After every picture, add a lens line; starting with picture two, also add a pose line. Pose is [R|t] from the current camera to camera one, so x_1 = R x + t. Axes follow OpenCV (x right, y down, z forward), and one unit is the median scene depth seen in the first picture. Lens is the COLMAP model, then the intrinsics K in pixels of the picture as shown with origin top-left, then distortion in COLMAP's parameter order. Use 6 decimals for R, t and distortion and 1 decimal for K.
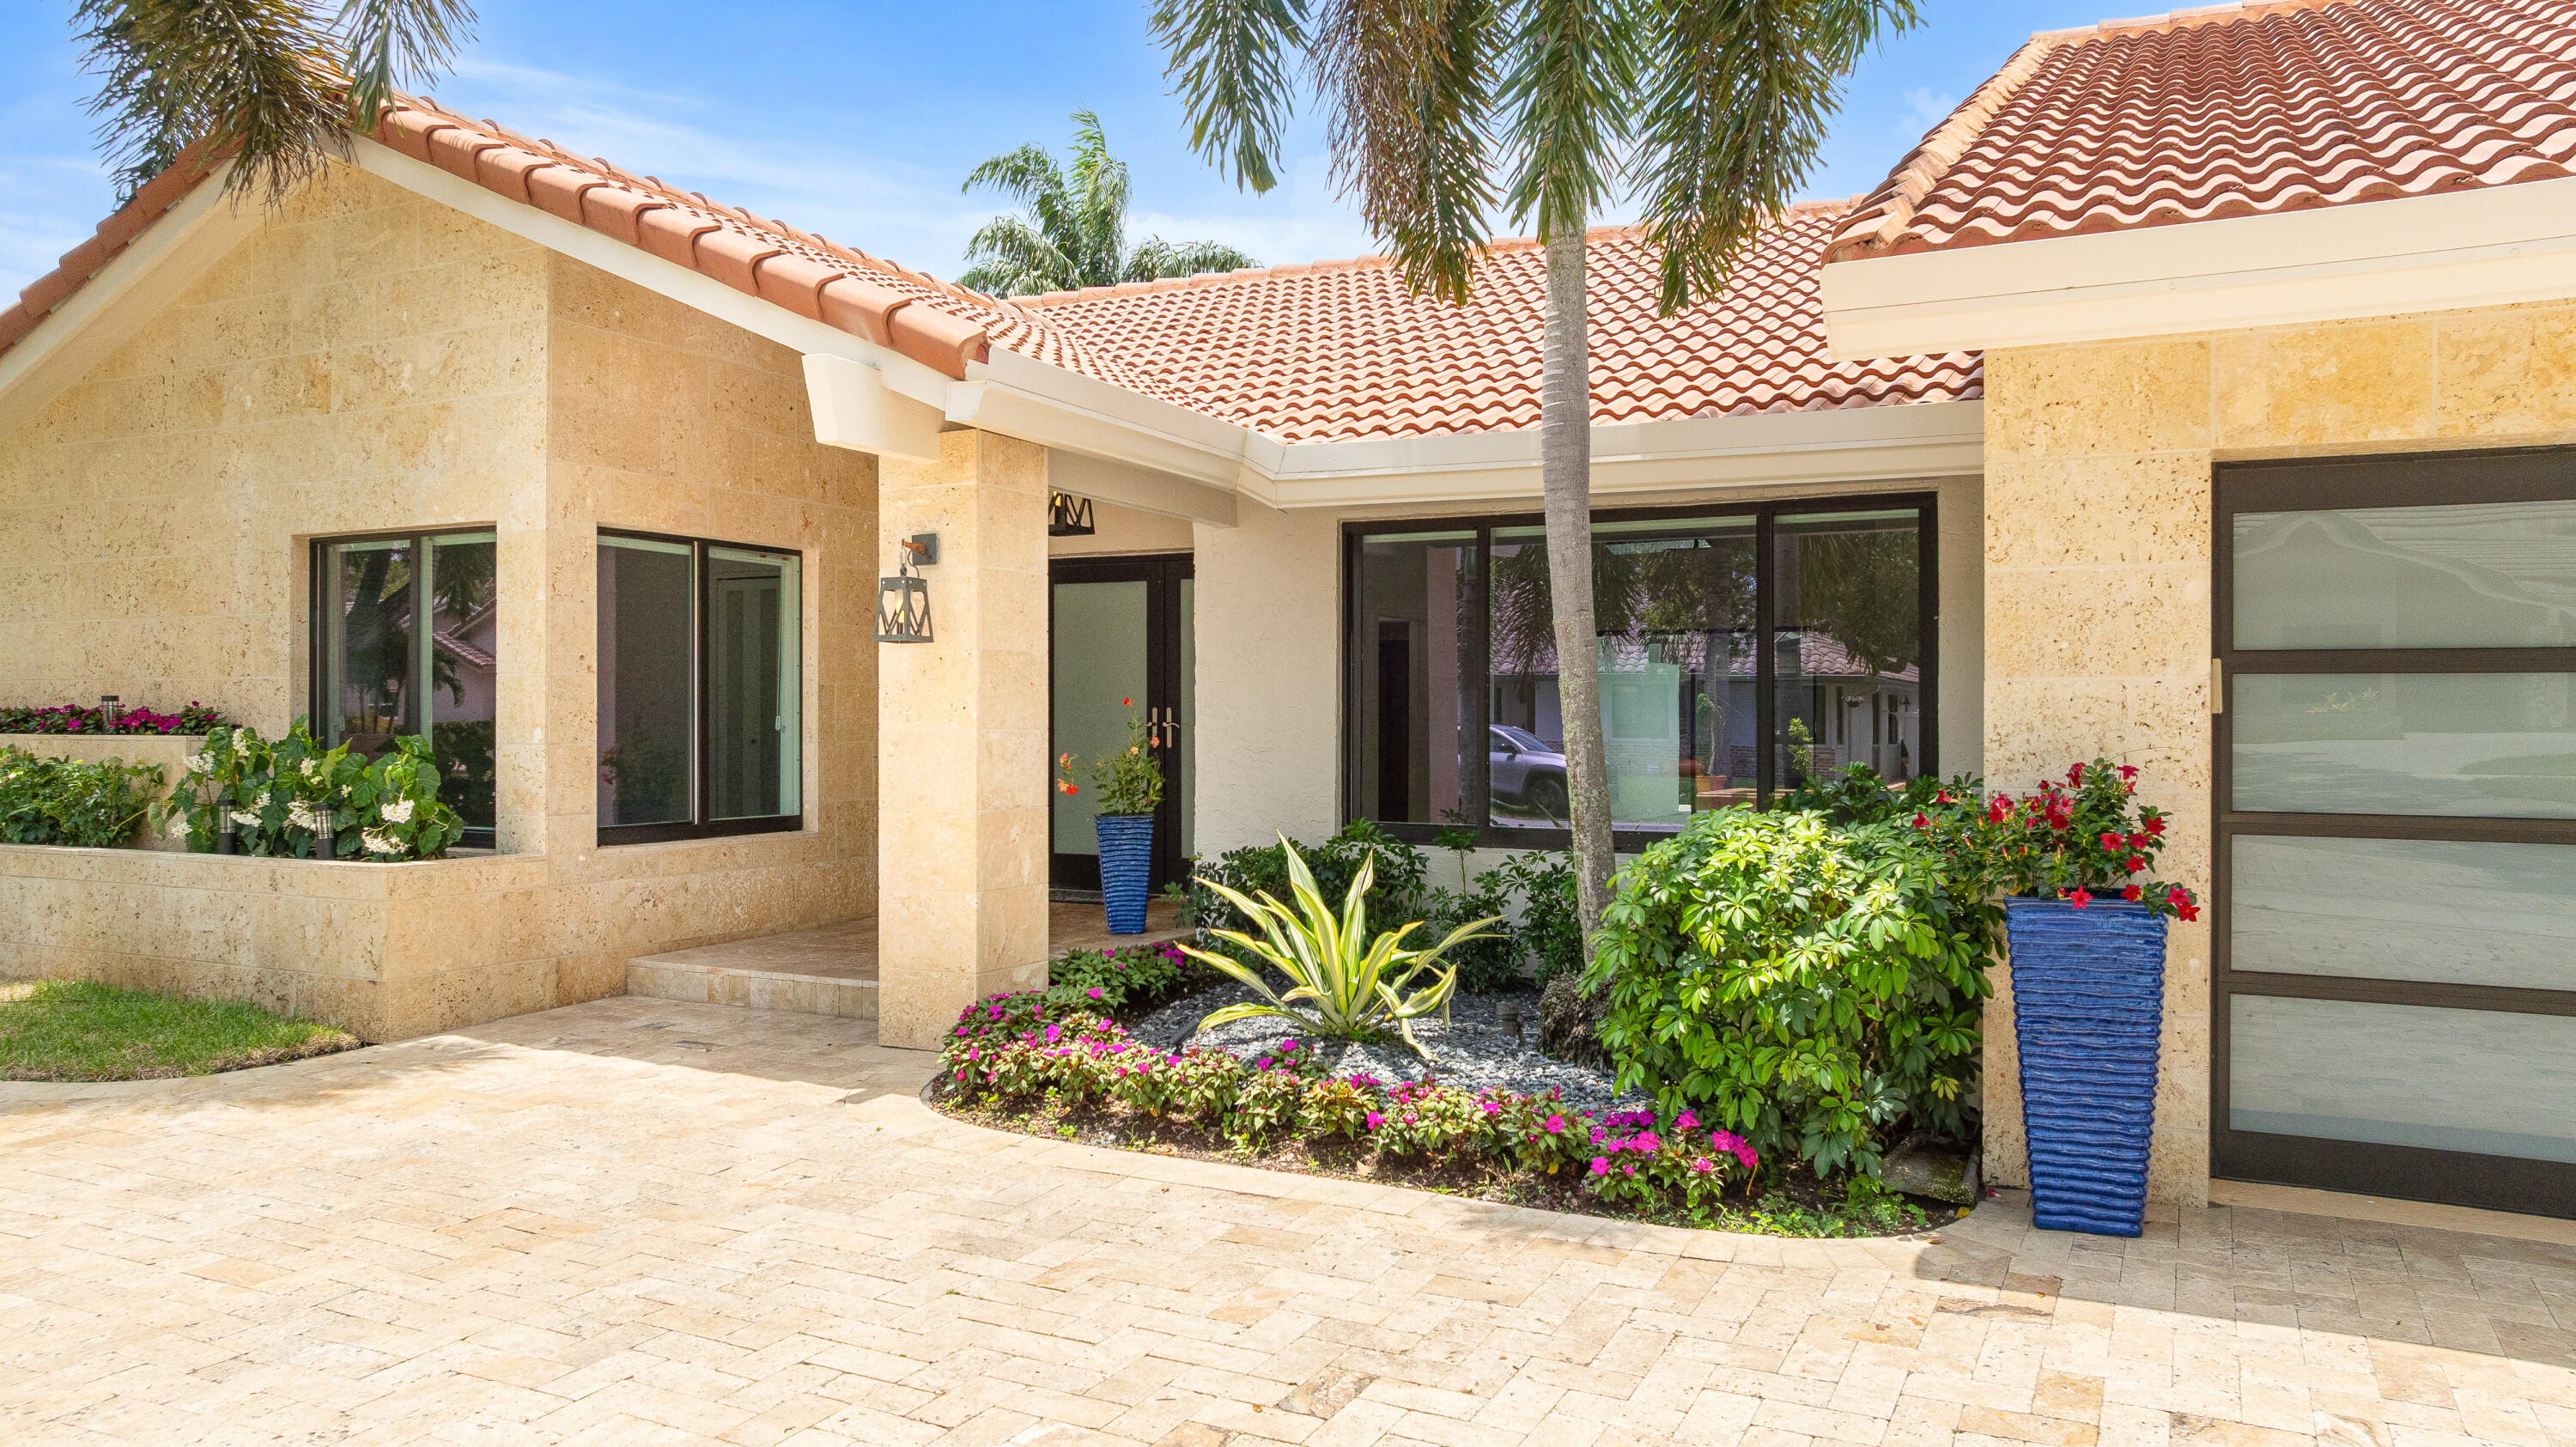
lens RADIAL K [[1810.3, 0, 1288.0], [0, 1810.3, 723.5], [0, 0, 1]] dist [-0.022219, -0.001421]
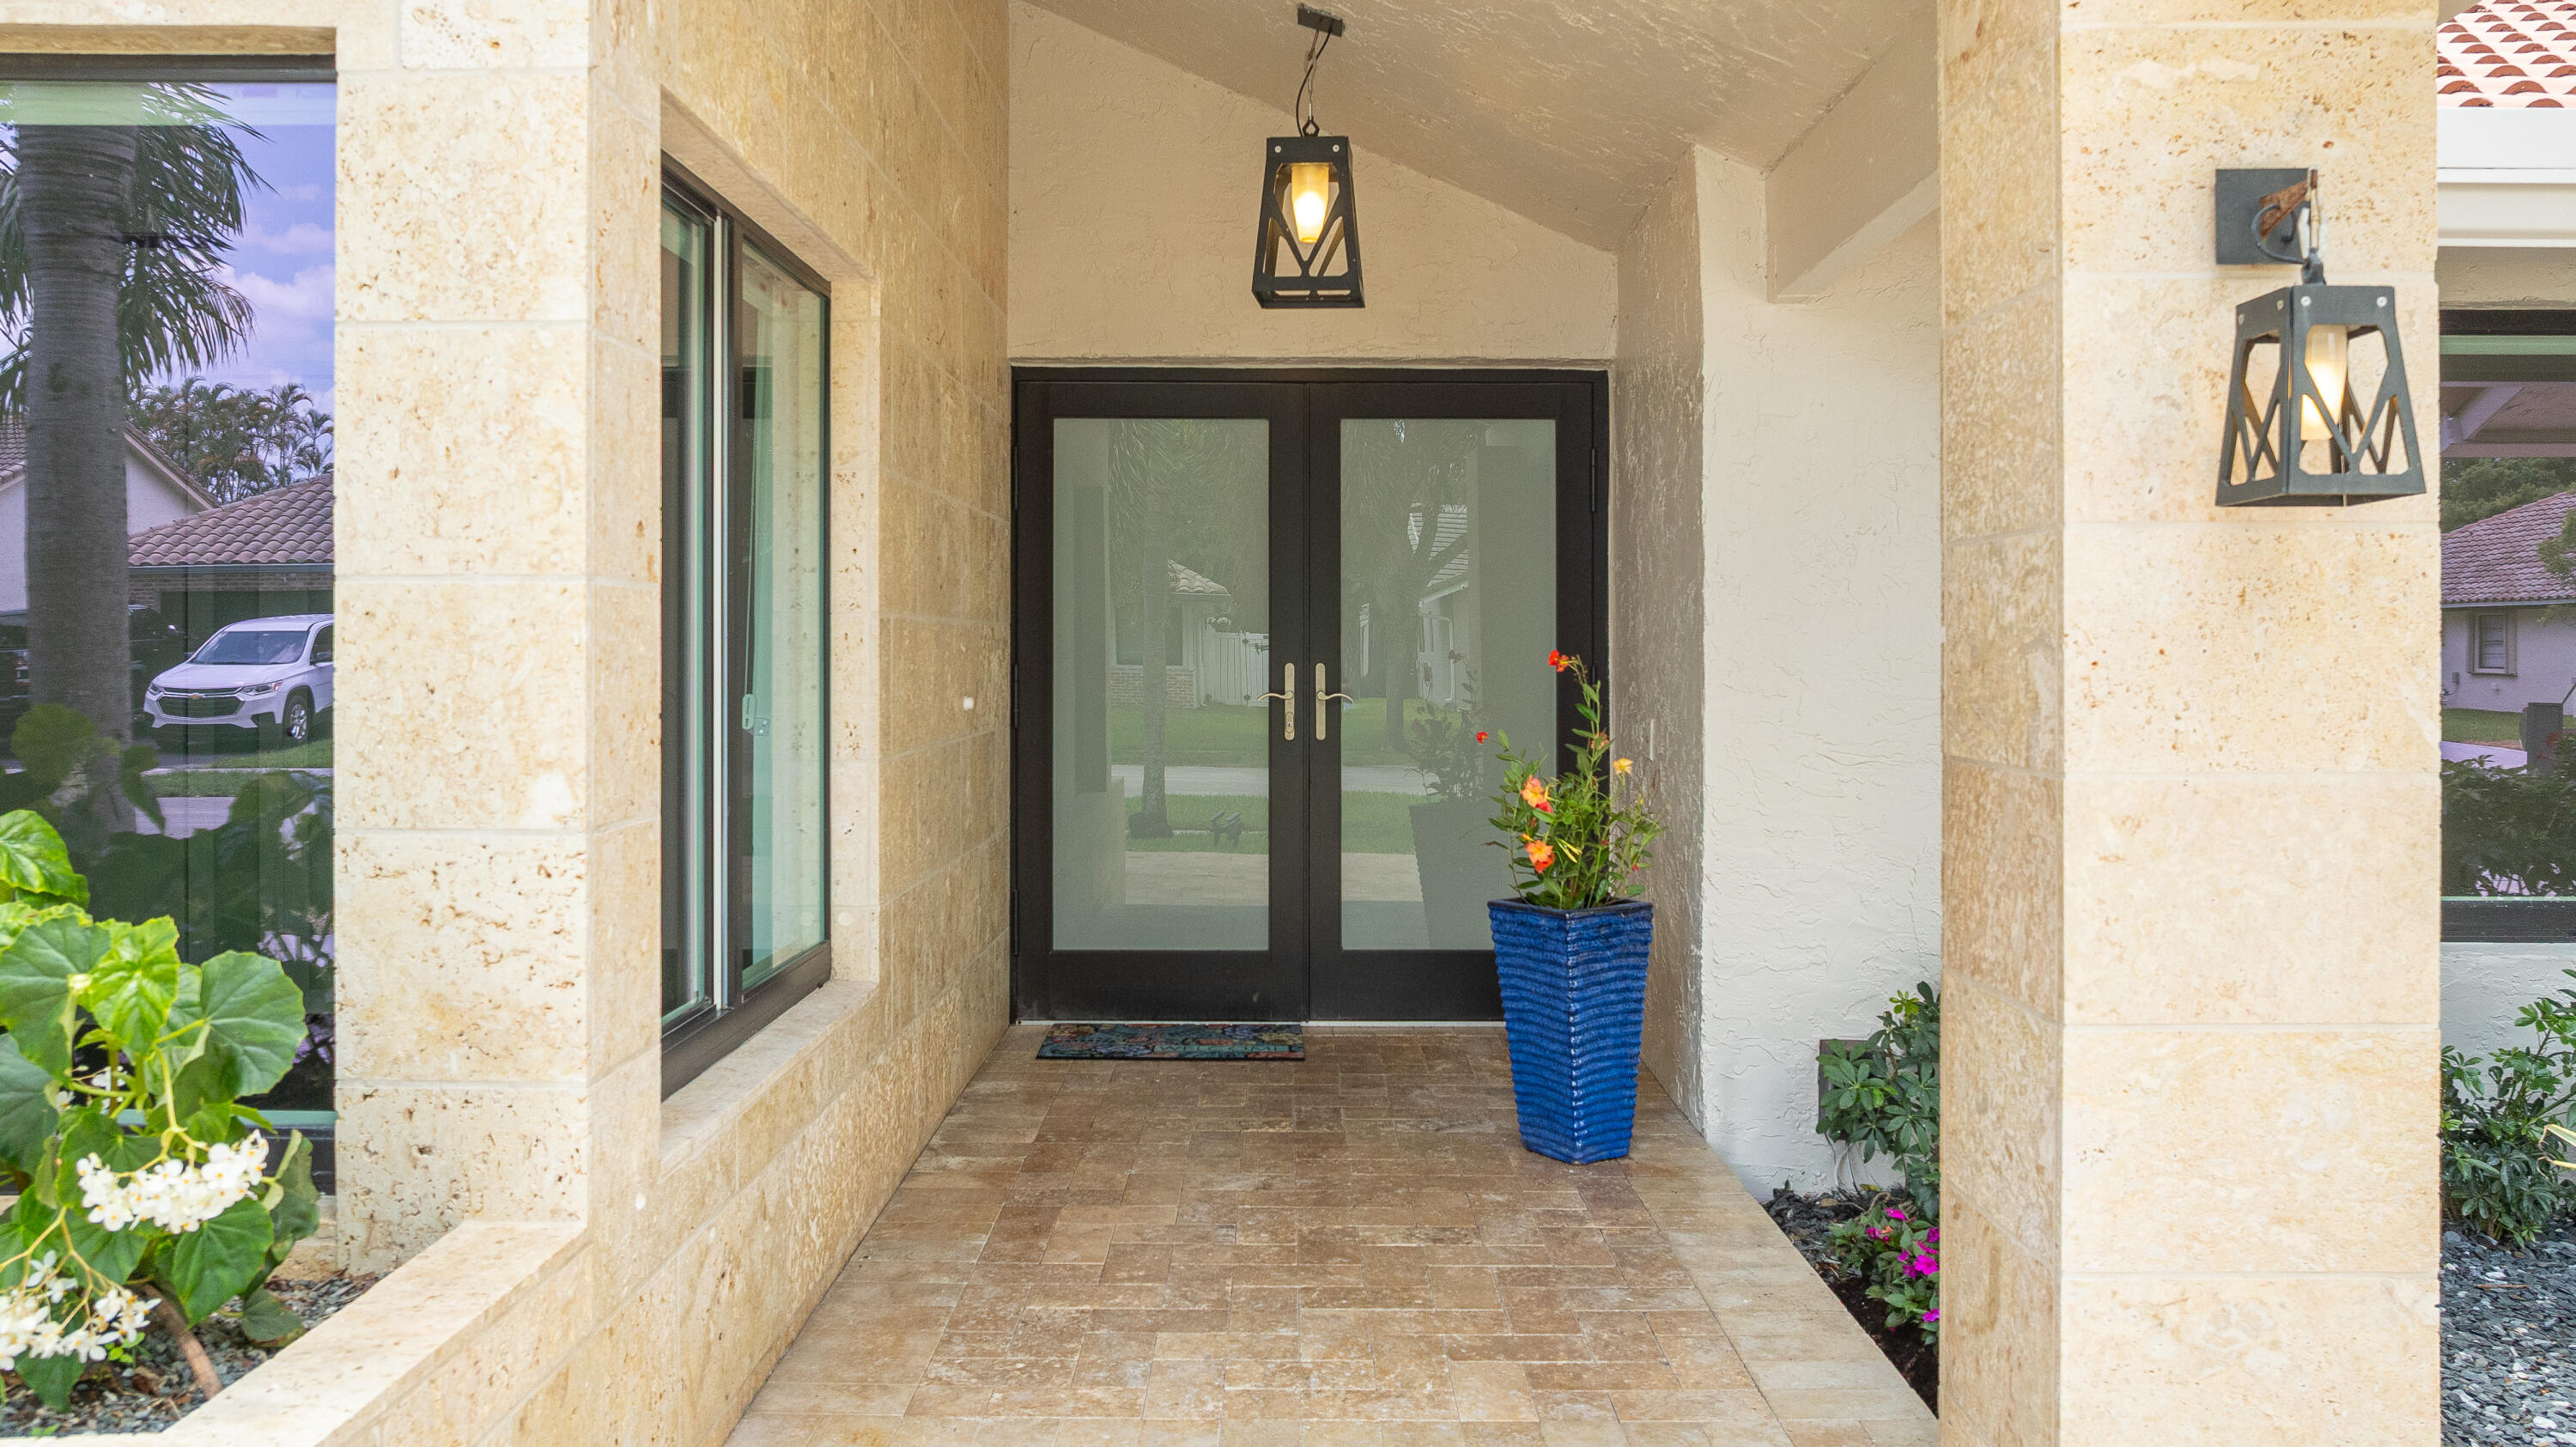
lens RADIAL K [[2008.2, 0, 1285.4], [0, 2008.2, 655.9], [0, 0, 1]] dist [-0.001721, -0.000138]
pose [[0.896680, -0.002071, 0.442674, -0.531749], [0.001051, 0.999996, 0.002550, -0.020104], [-0.442678, -0.001821, 0.896679, 0.784140]]
